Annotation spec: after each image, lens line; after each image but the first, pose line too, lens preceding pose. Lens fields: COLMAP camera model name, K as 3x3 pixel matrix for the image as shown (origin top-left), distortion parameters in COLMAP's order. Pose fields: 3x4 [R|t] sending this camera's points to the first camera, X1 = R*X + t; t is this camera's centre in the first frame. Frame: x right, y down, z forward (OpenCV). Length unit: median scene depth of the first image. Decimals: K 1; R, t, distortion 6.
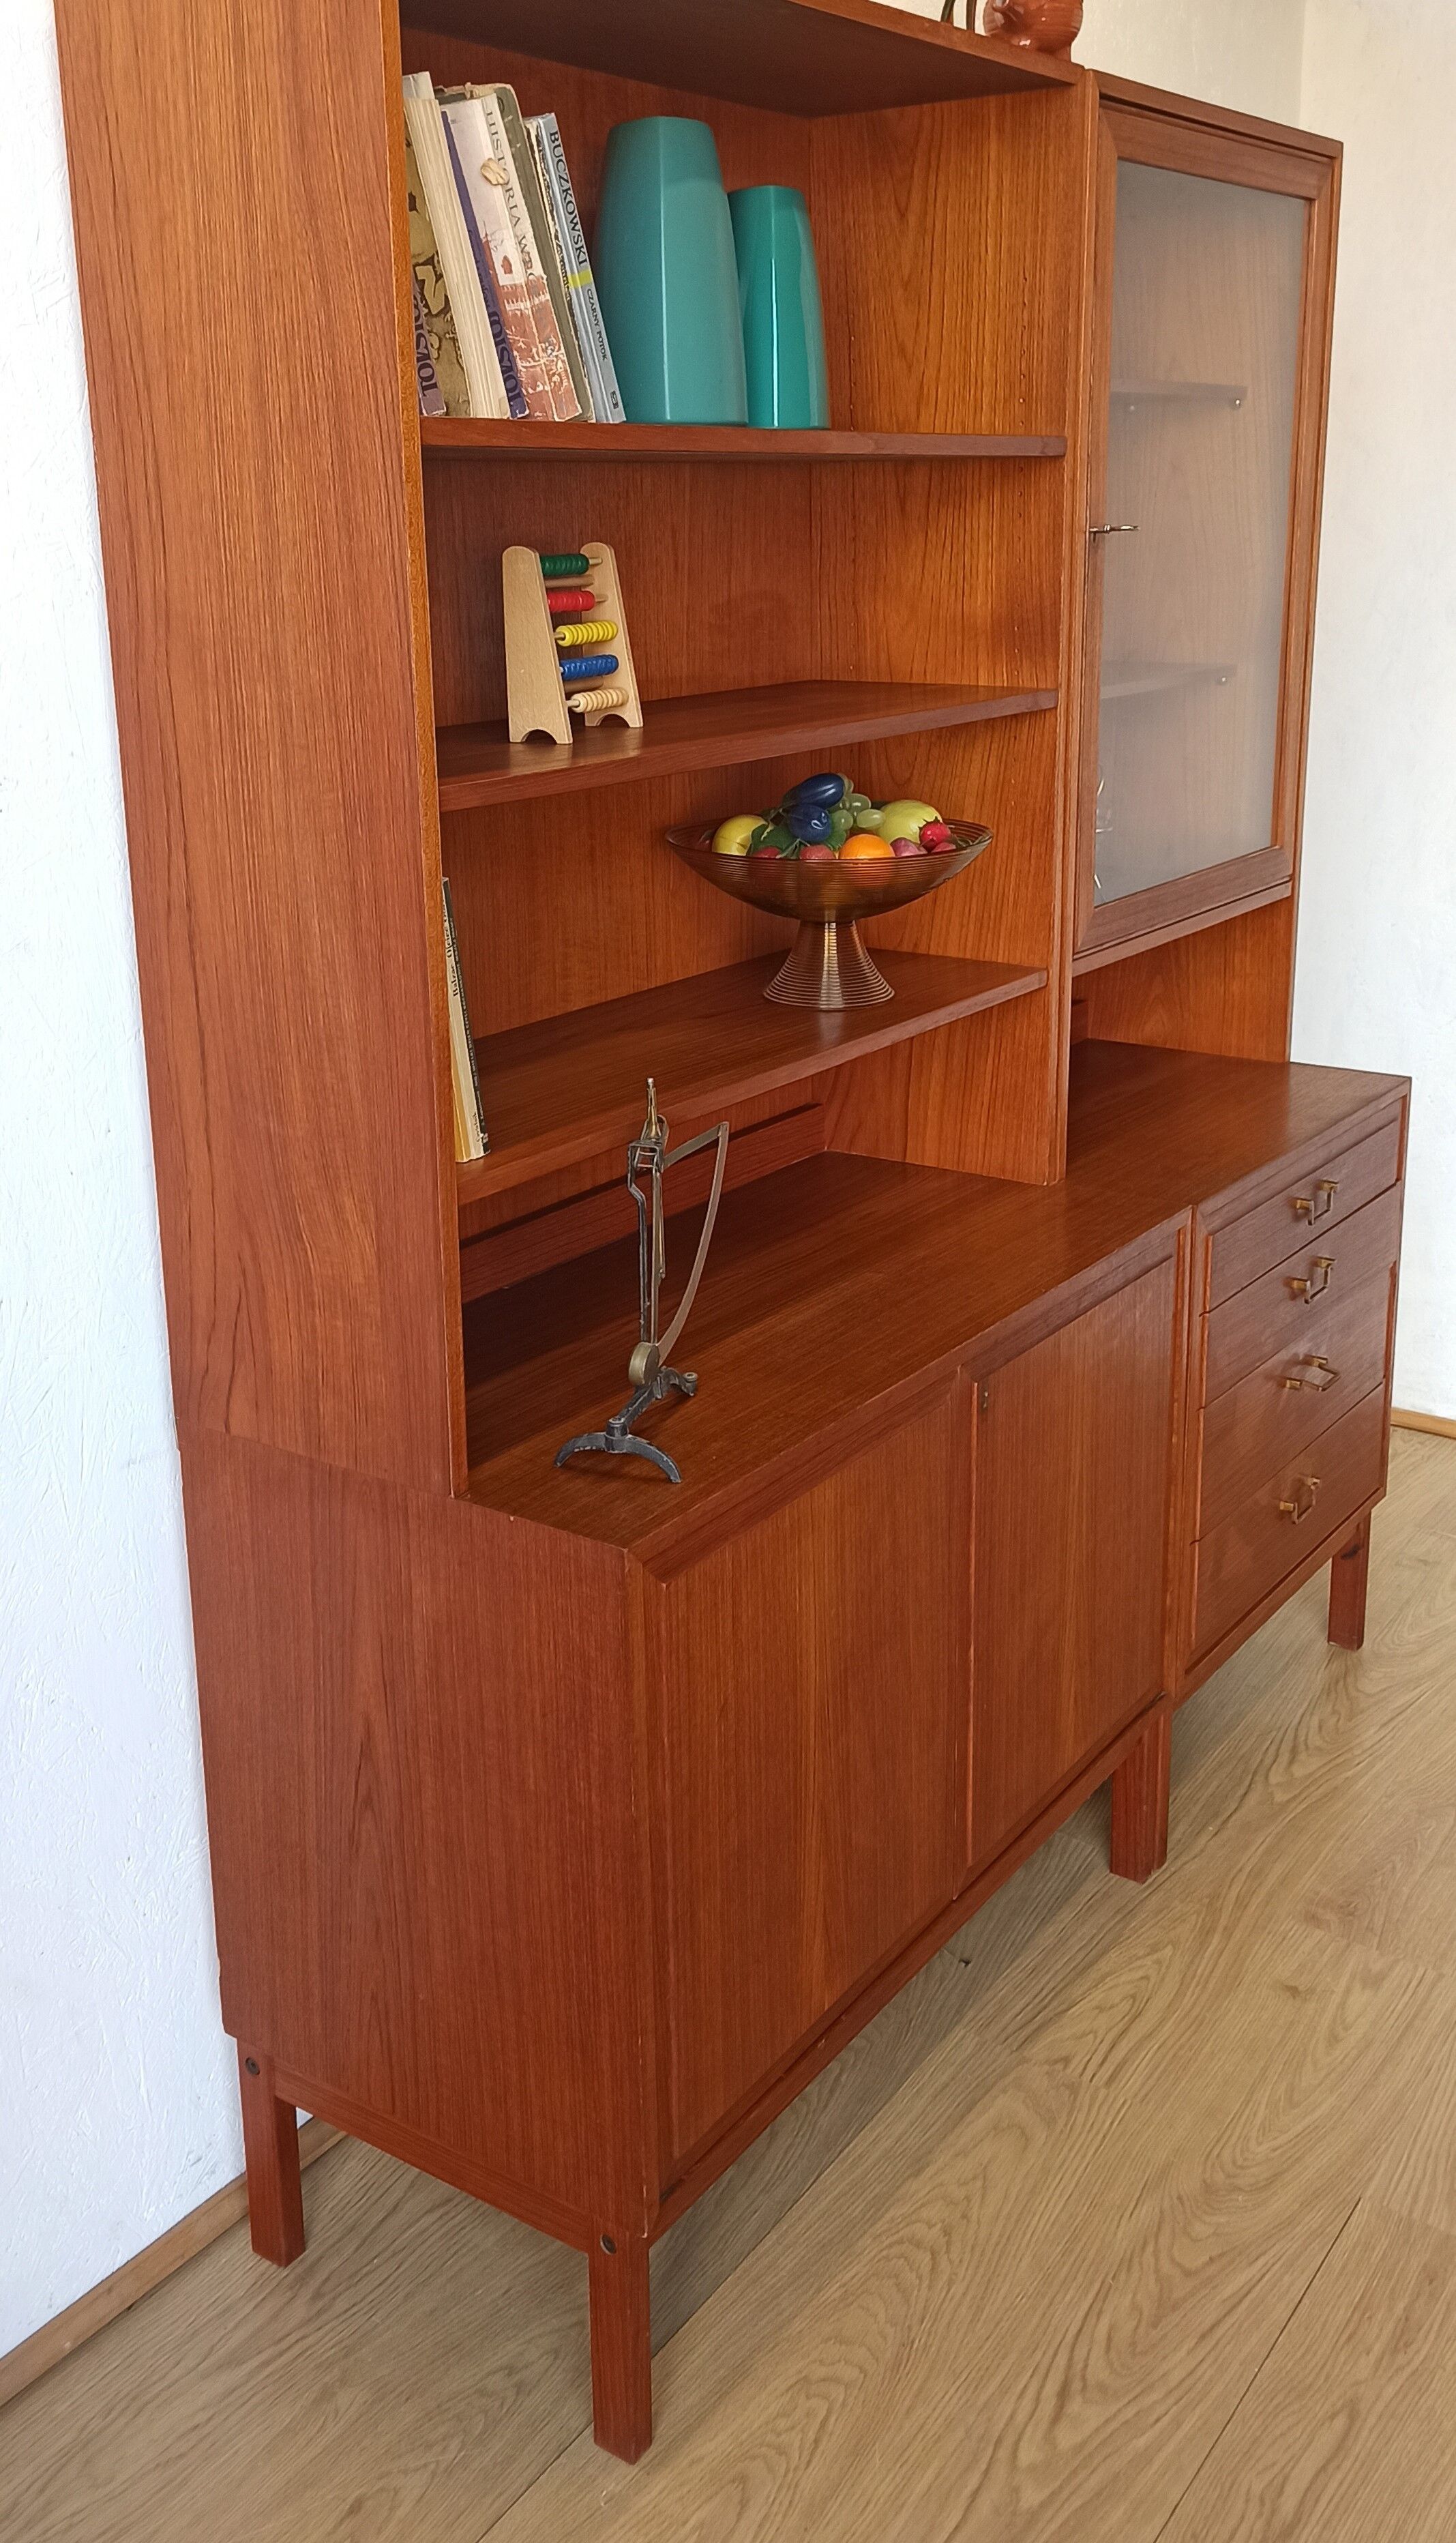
lens RADIAL K [[2309.3, 0, 731.1], [0, 2309.3, 1133.1], [0, 0, 1]] dist [0.077063, -0.094513]
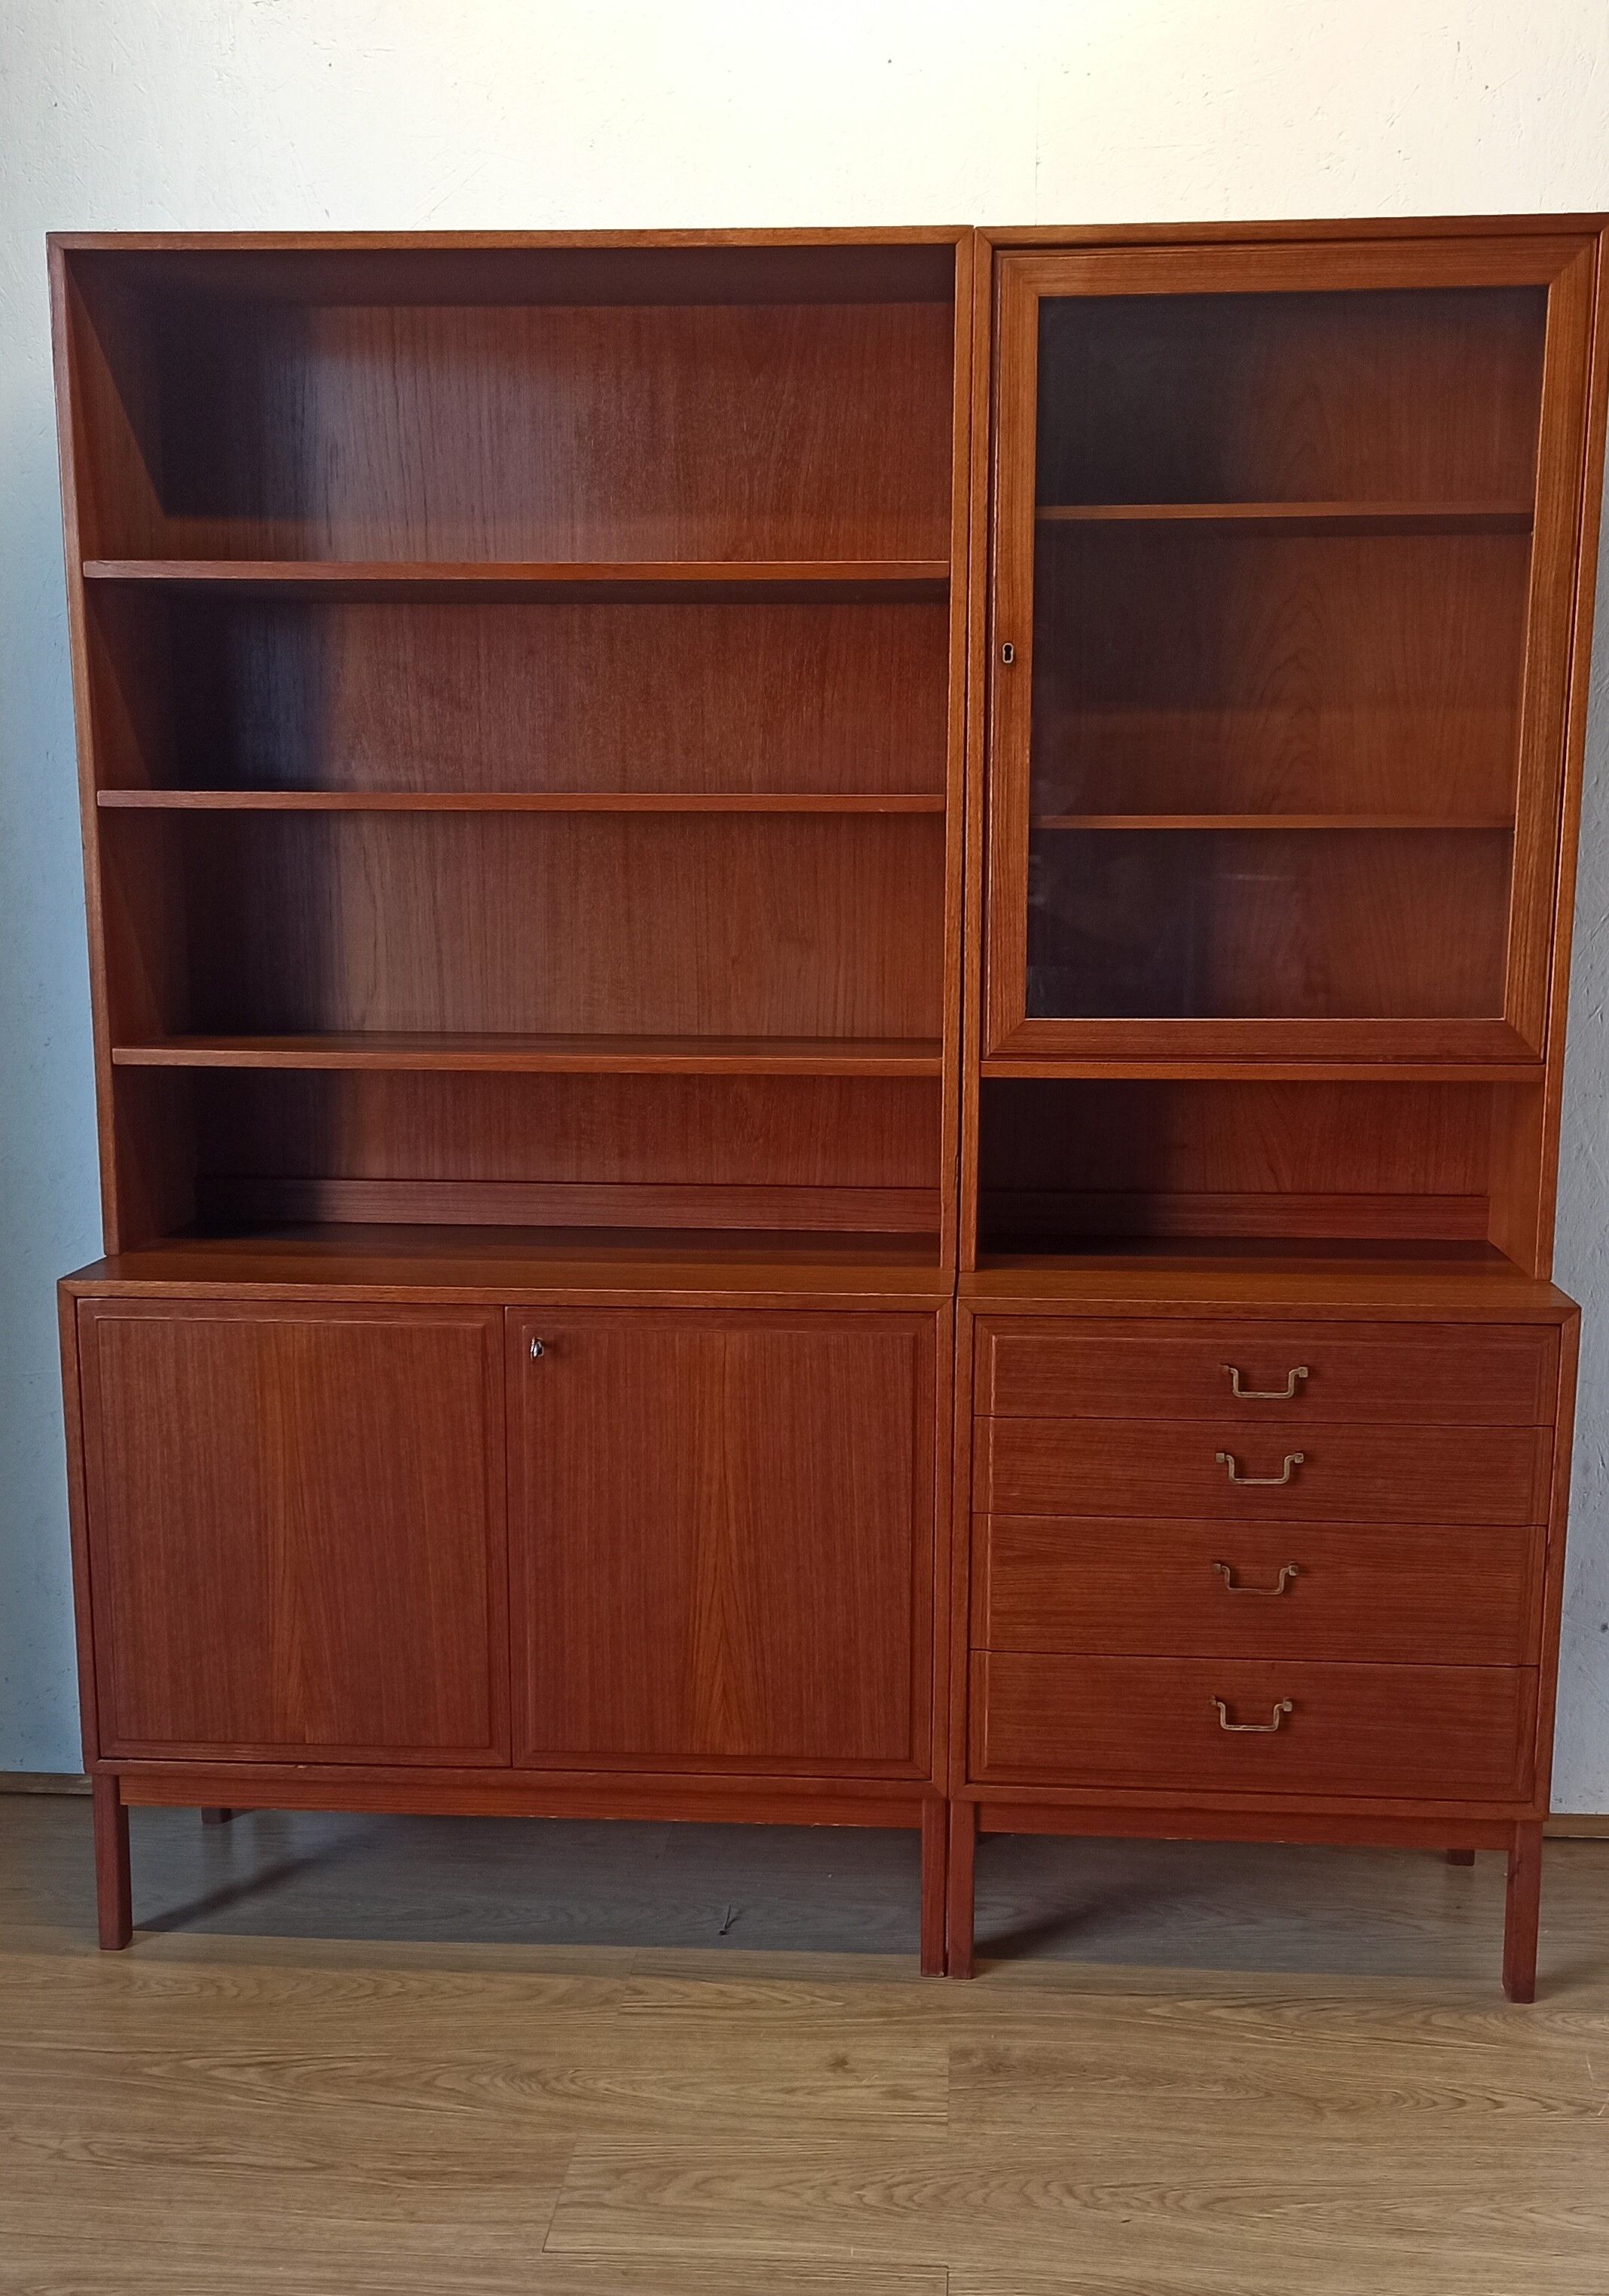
lens RADIAL K [[2543.2, 0, 808.8], [0, 2543.2, 1344.5], [0, 0, 1]] dist [0.078352, -0.066340]
pose [[0.507054, 0.186496, -0.841496, 1.325534], [-0.236455, 0.968951, 0.072264, -0.017197], [0.828846, 0.162334, 0.535409, 0.404306]]
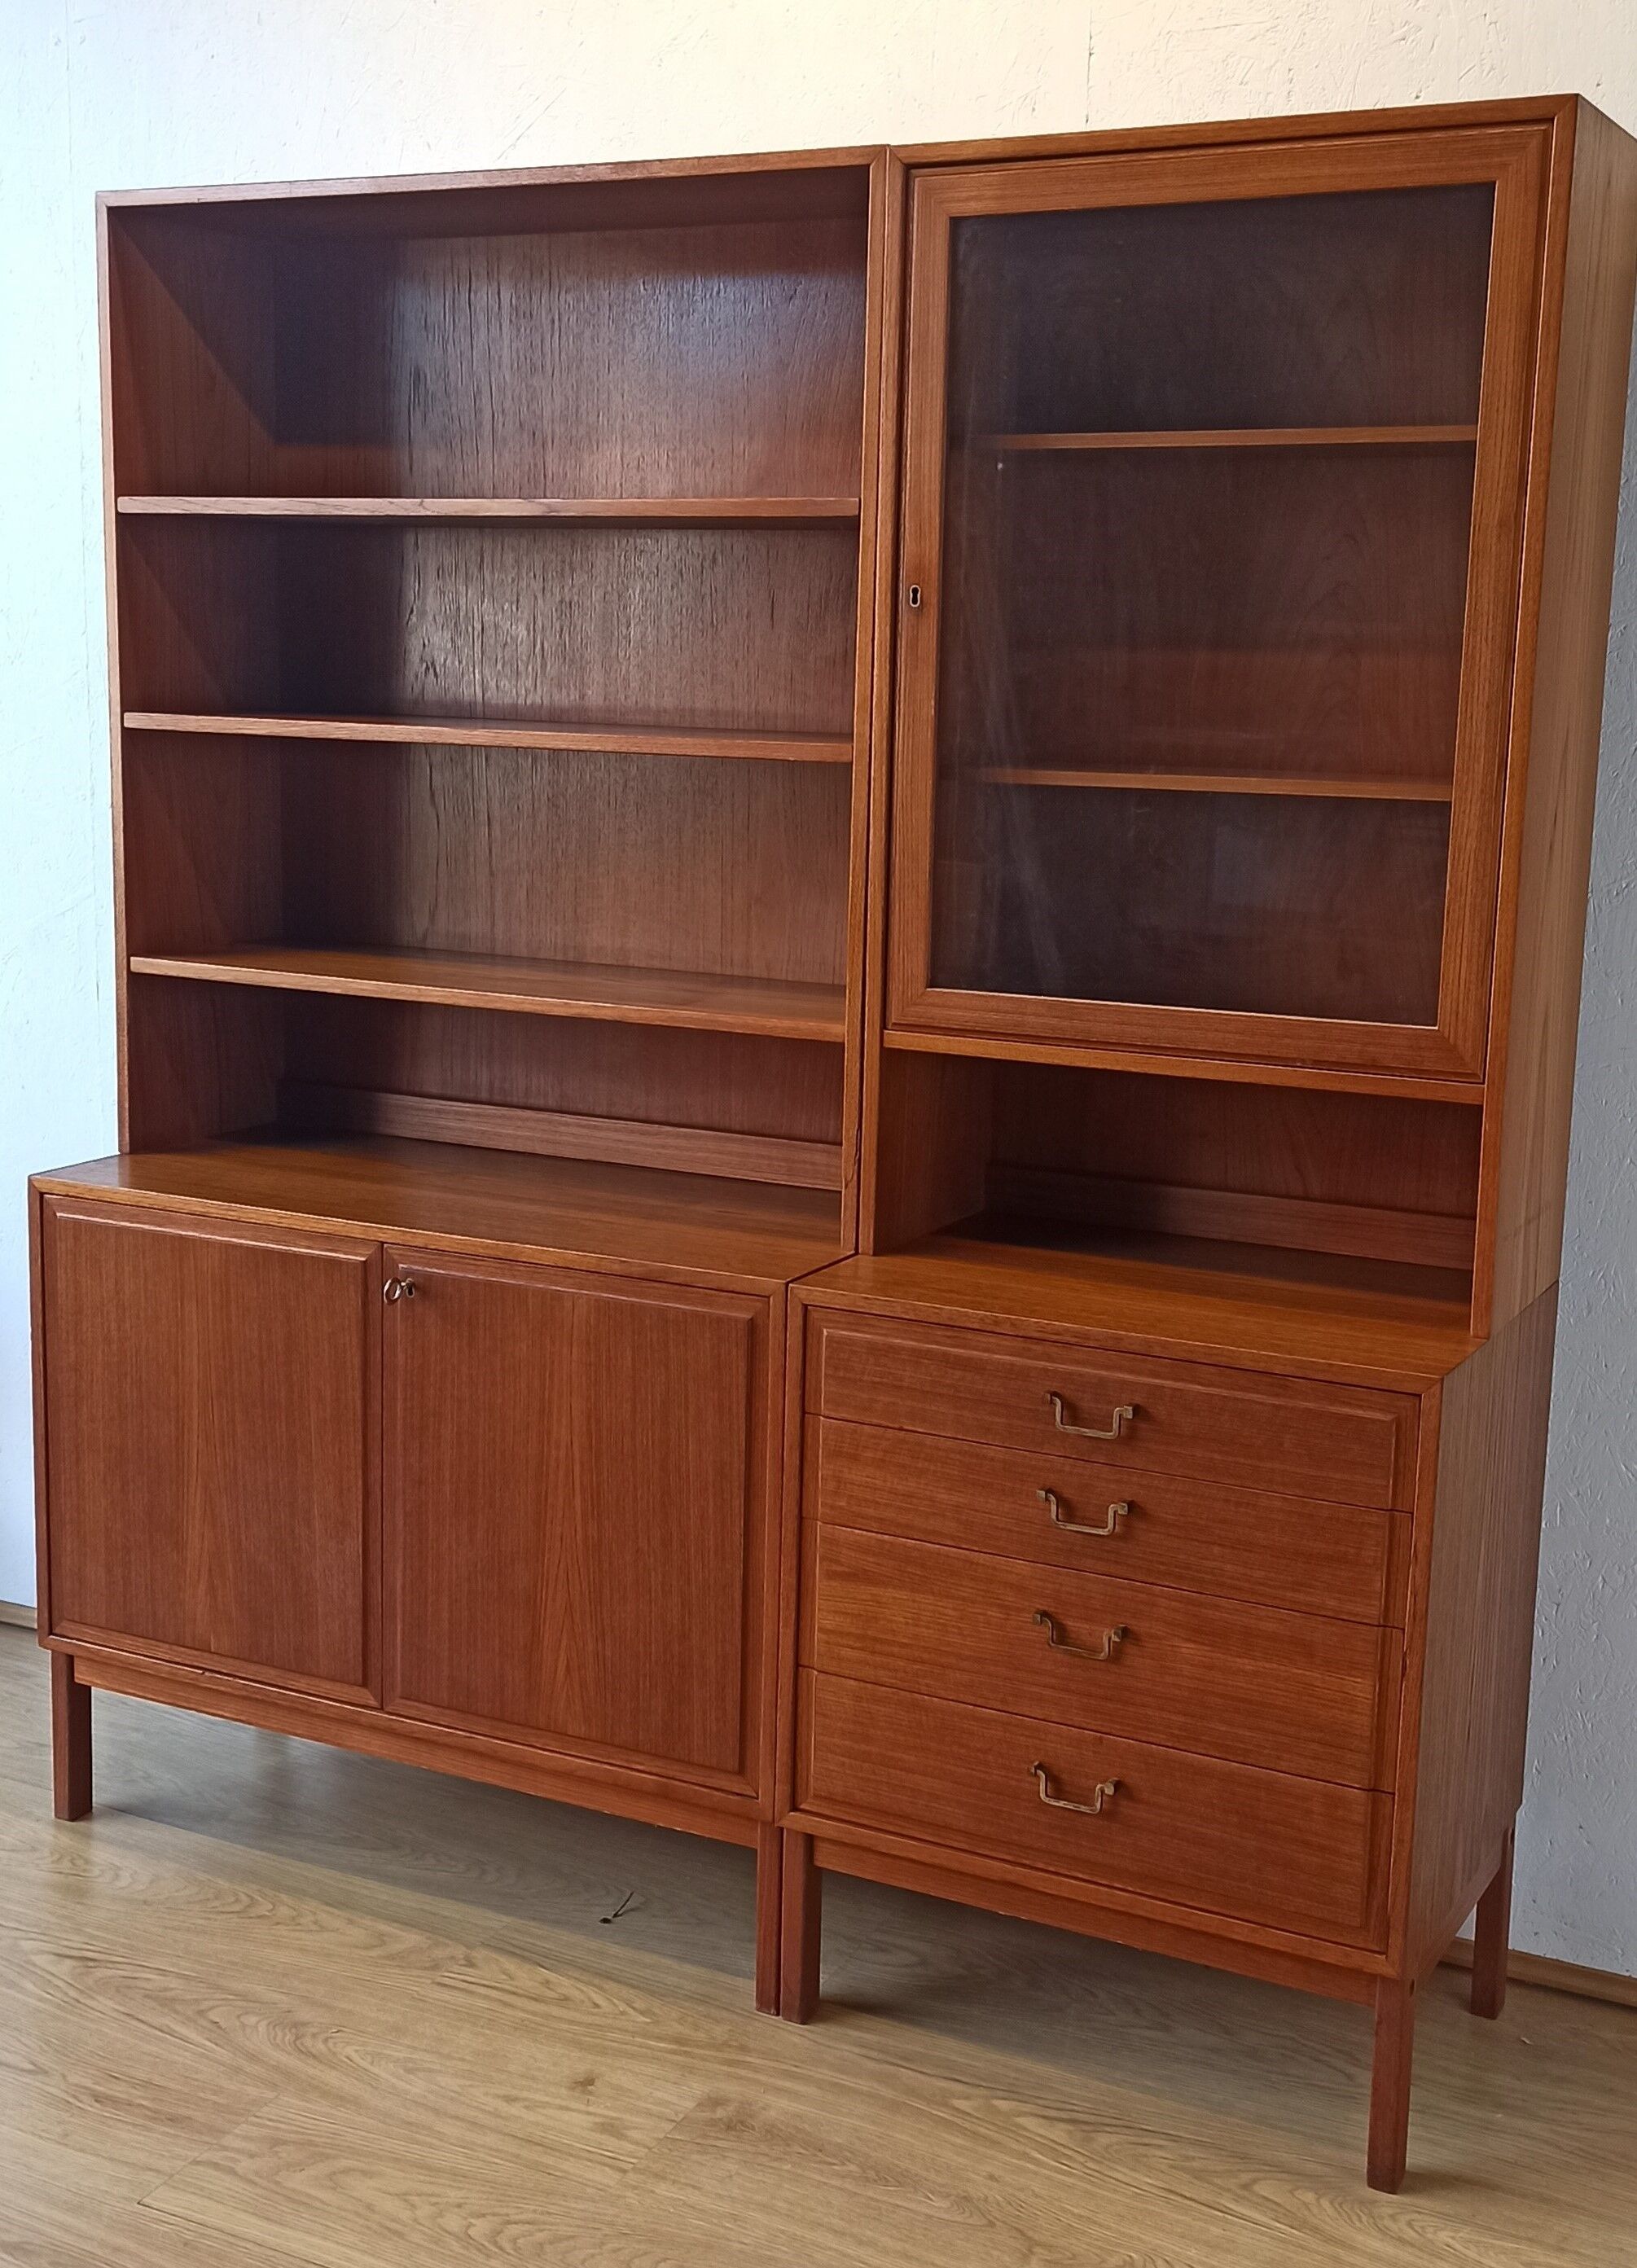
lens RADIAL K [[2747.2, 0, 777.7], [0, 2747.2, 1141.6], [0, 0, 1]] dist [0.081101, -0.085524]
pose [[0.124801, 0.195346, -0.972761, 1.523828], [-0.284277, 0.946362, 0.153573, -0.232667], [0.950585, 0.257368, 0.173640, 0.924558]]
